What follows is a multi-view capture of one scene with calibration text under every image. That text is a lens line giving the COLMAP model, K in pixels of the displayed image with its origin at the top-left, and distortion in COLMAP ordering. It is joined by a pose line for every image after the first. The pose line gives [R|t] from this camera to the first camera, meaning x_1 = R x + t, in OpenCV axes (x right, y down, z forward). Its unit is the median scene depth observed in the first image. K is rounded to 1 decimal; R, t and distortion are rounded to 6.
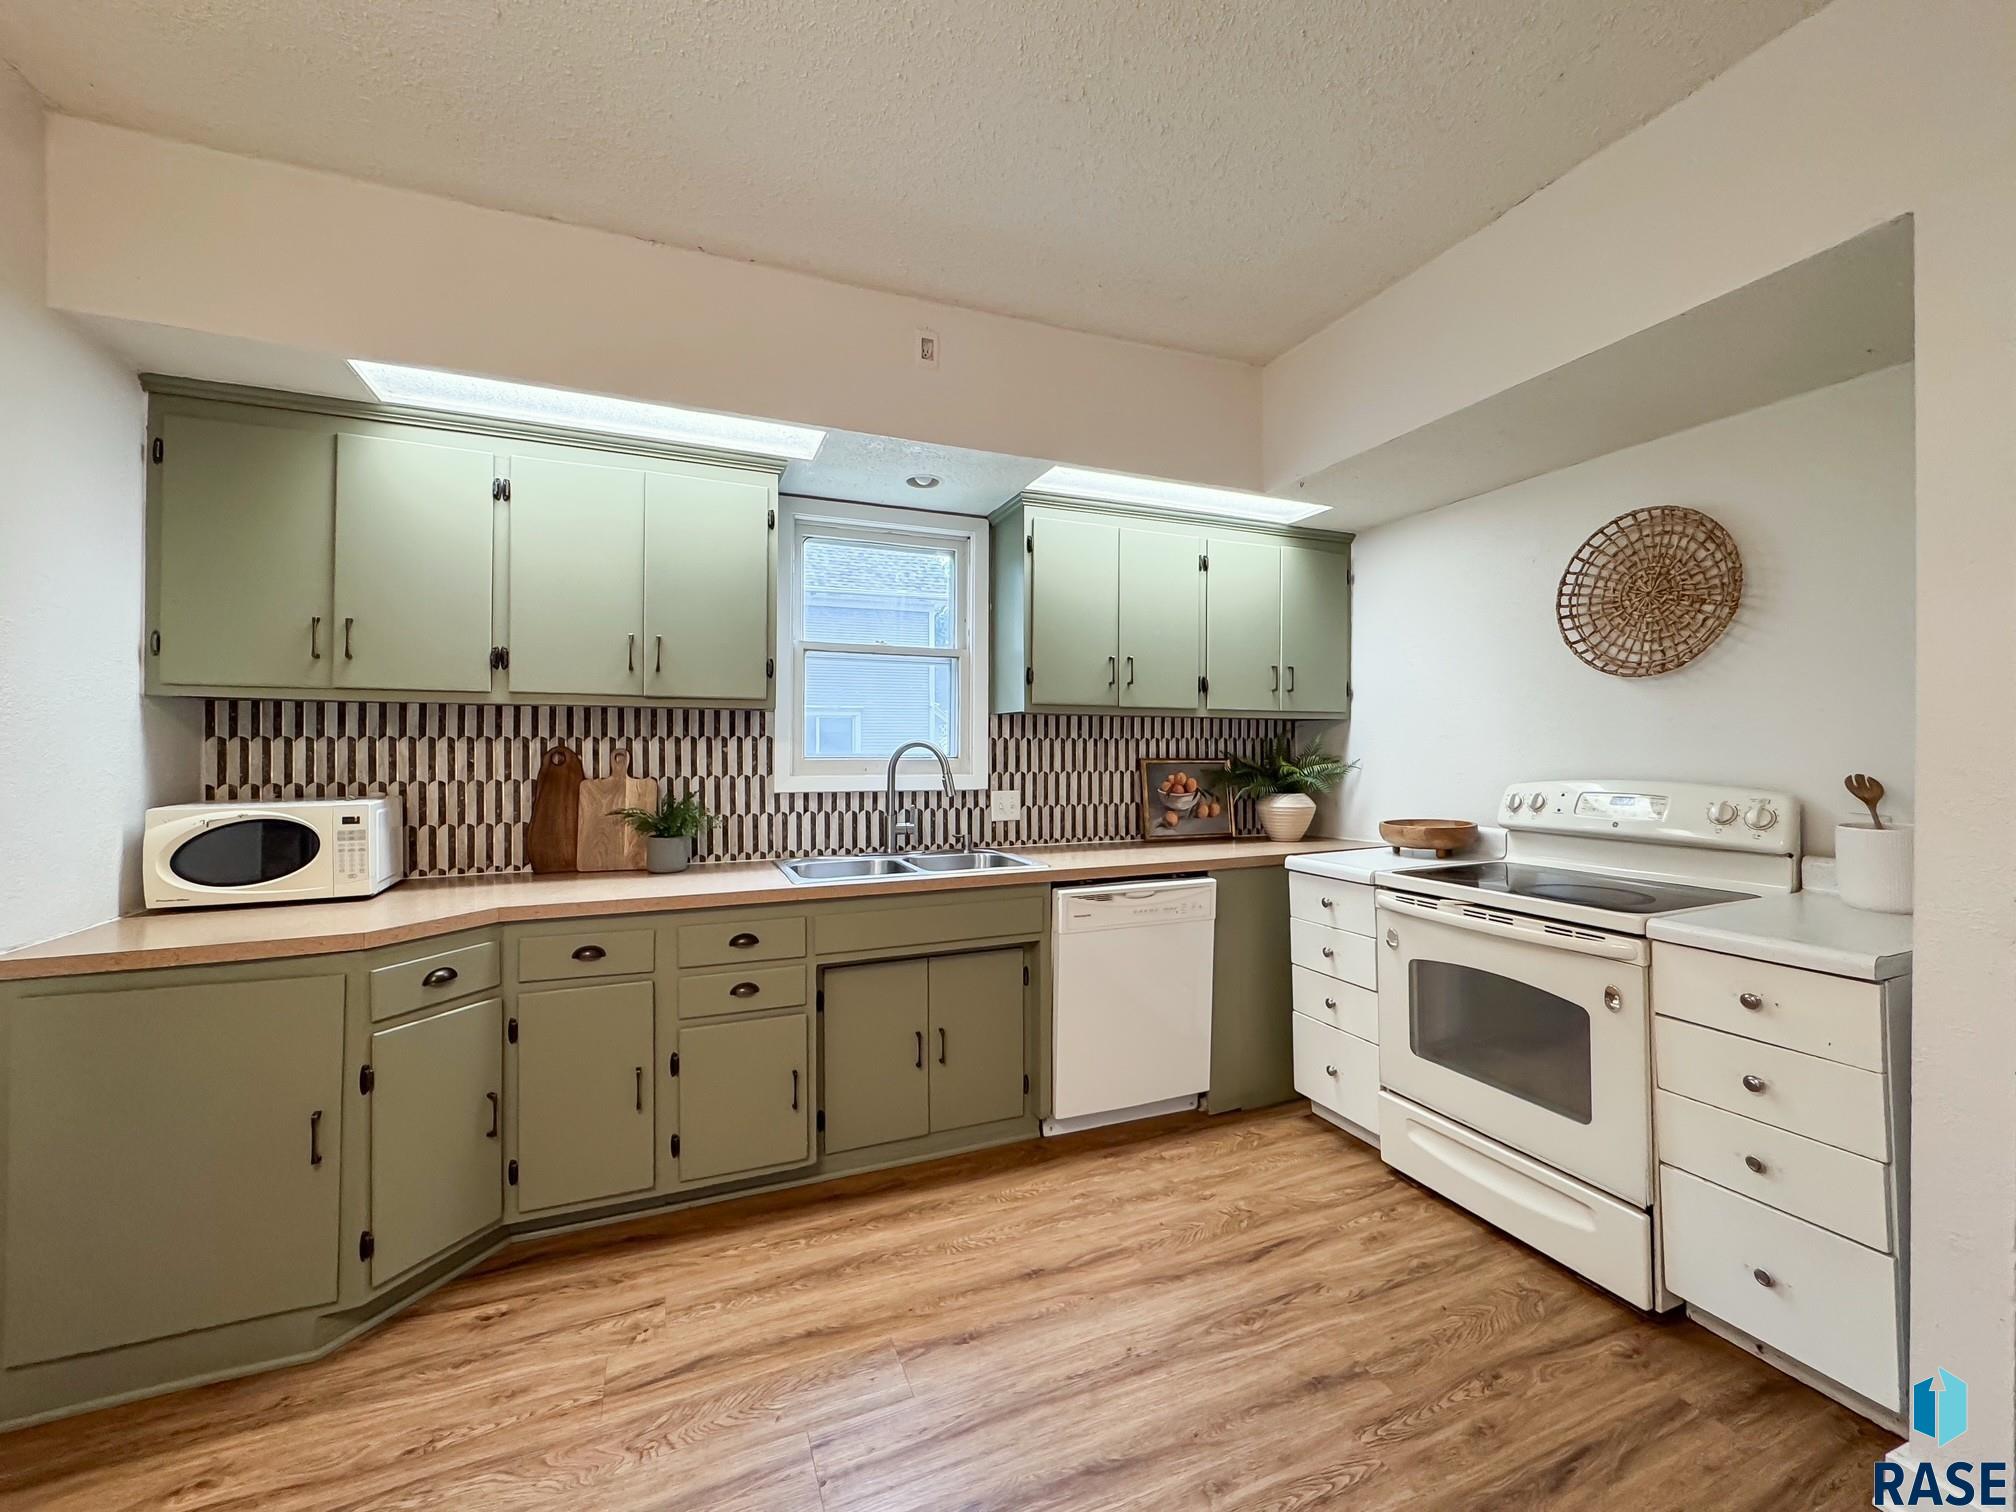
lens RADIAL K [[815.7, 0, 1008.5], [0, 815.7, 736.9], [0, 0, 1]] dist [-0.004875, 0.000917]
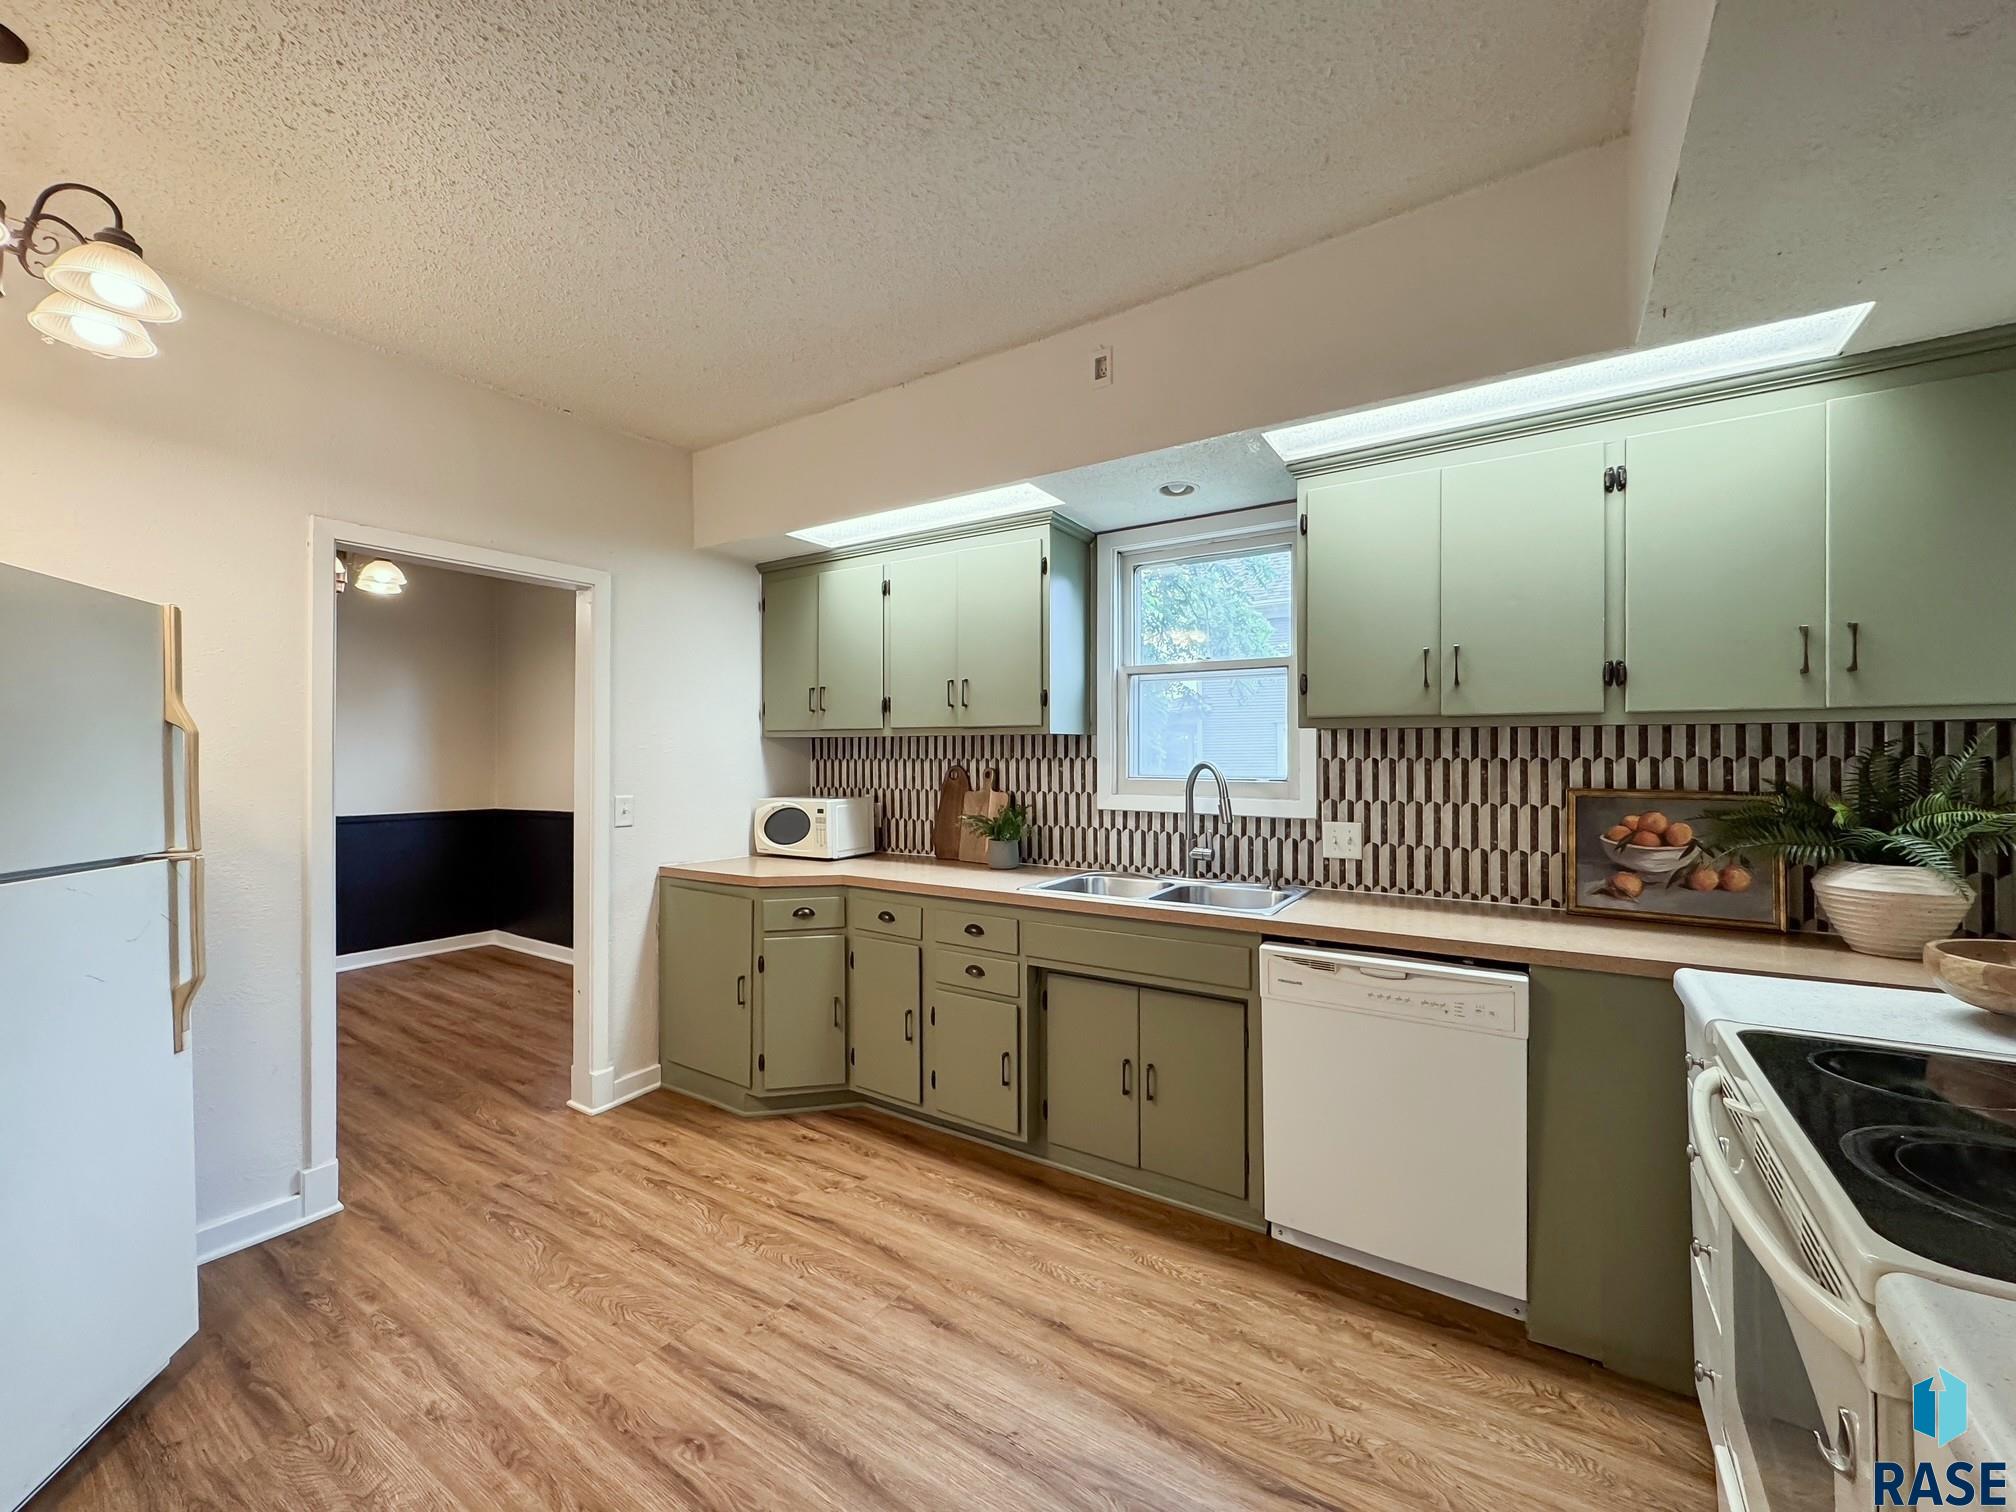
lens RADIAL K [[815.7, 0, 1013.3], [0, 815.7, 752.5], [0, 0, 1]] dist [-0.004875, 0.000917]
pose [[0.561588, -0.004874, -0.827403, 0.596109], [0.008636, 0.999963, -0.000029, -0.008633], [0.827372, -0.007129, 0.561609, 0.321007]]
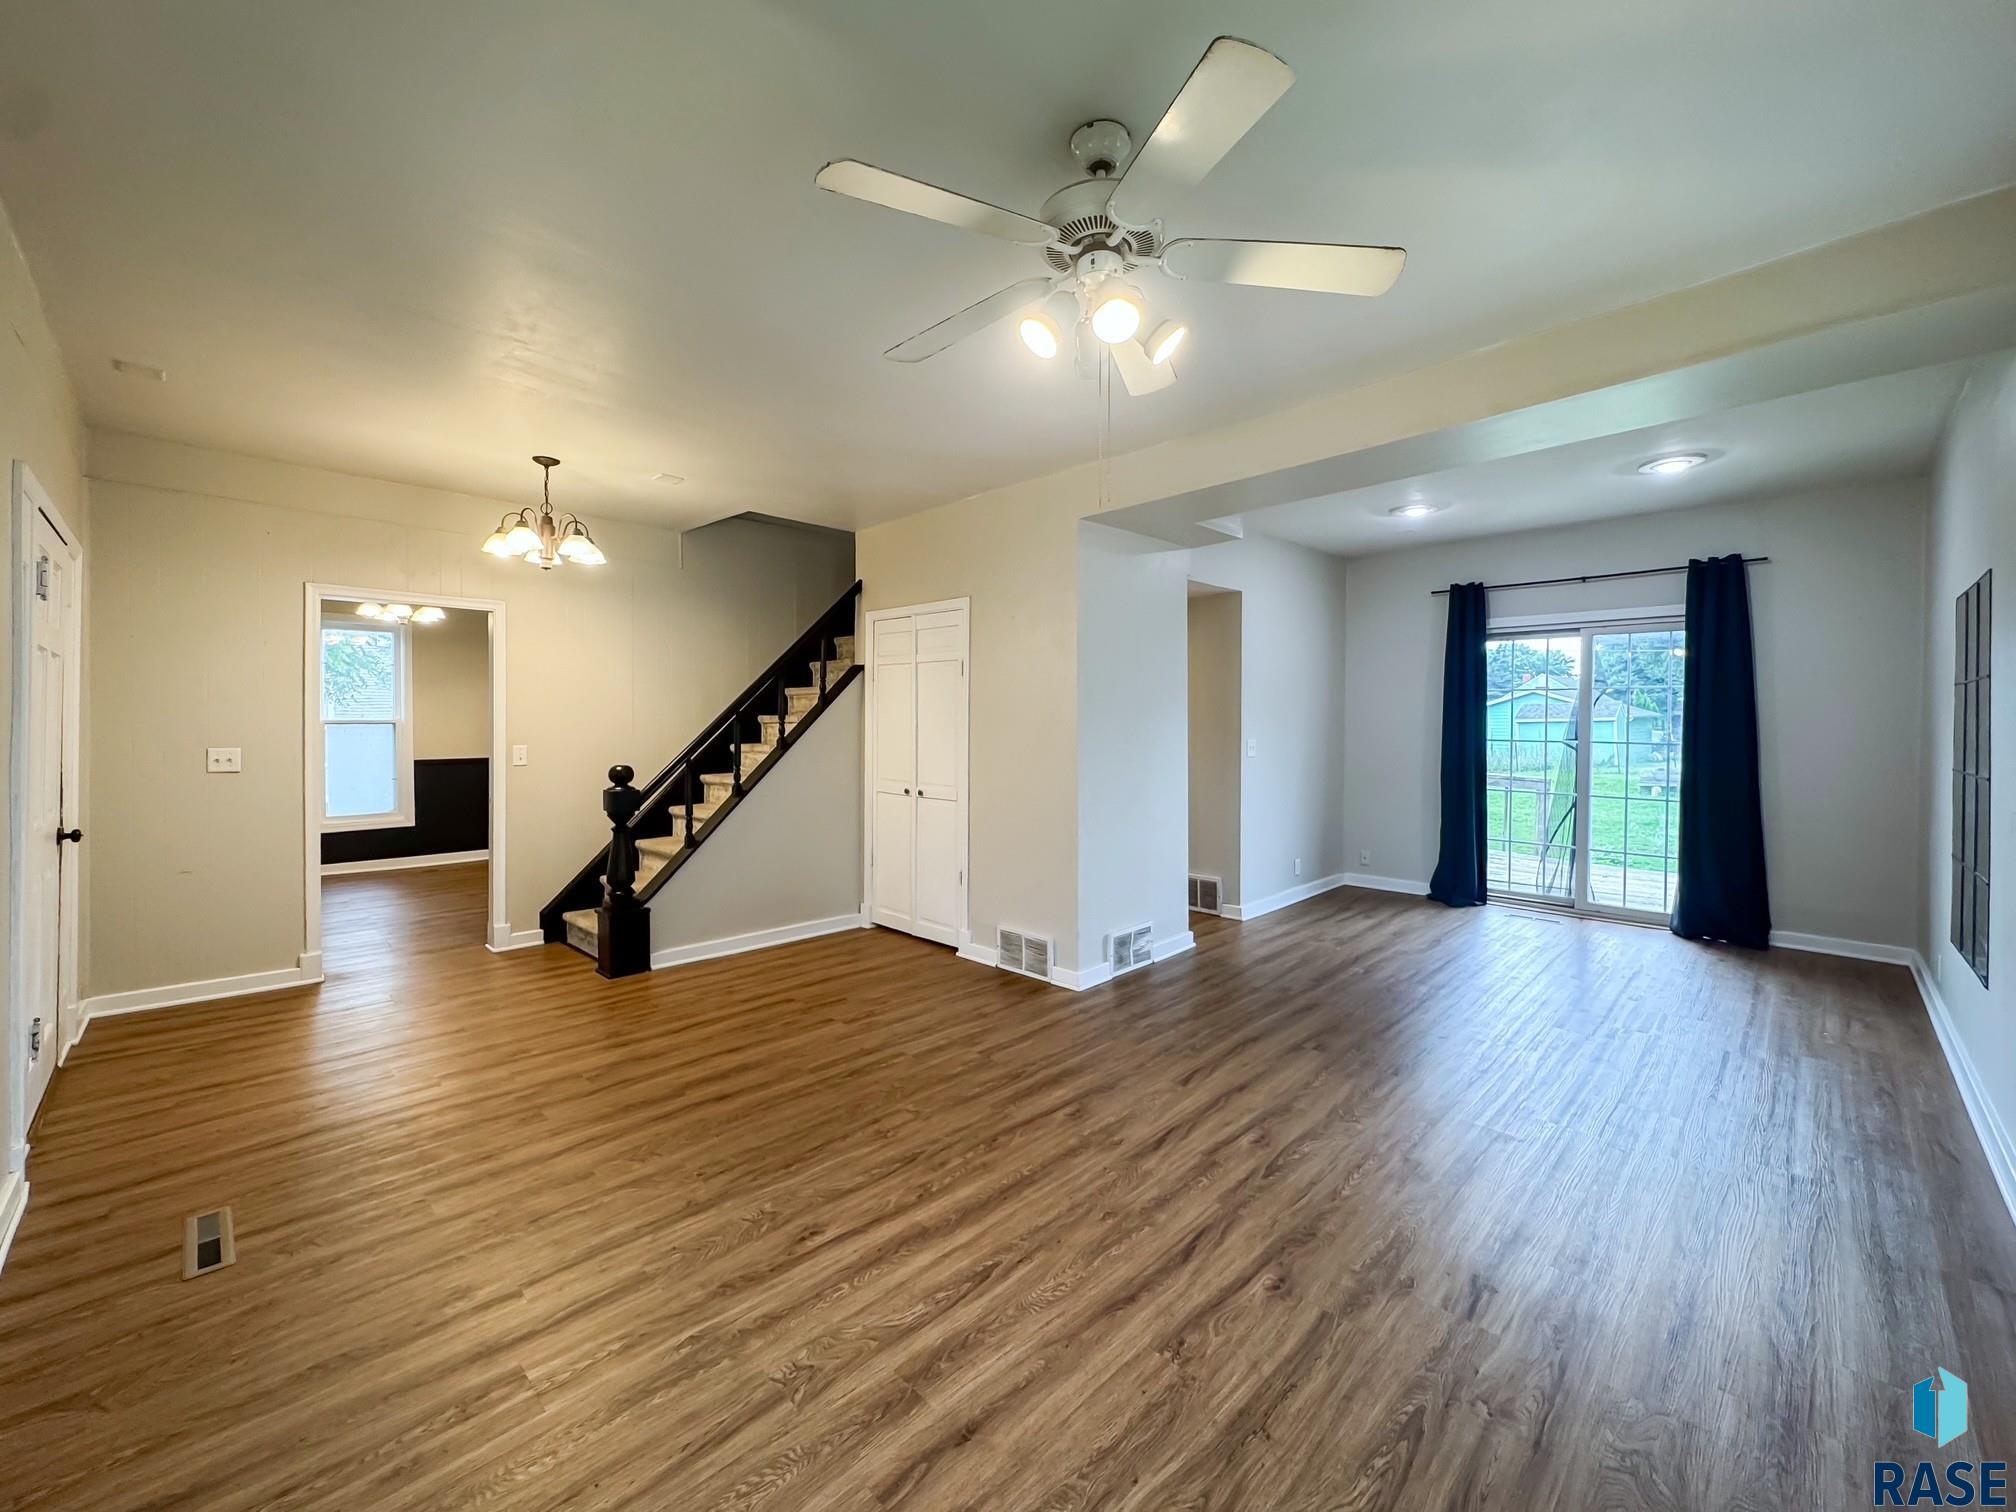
lens RADIAL K [[815.7, 0, 1007.7], [0, 815.7, 746.4], [0, 0, 1]] dist [-0.004875, 0.000917]
pose [[0.920323, -0.012952, 0.390946, -1.245157], [-0.008545, 0.998547, 0.053197, -0.045729], [-0.391067, -0.052299, 0.918875, -0.942099]]
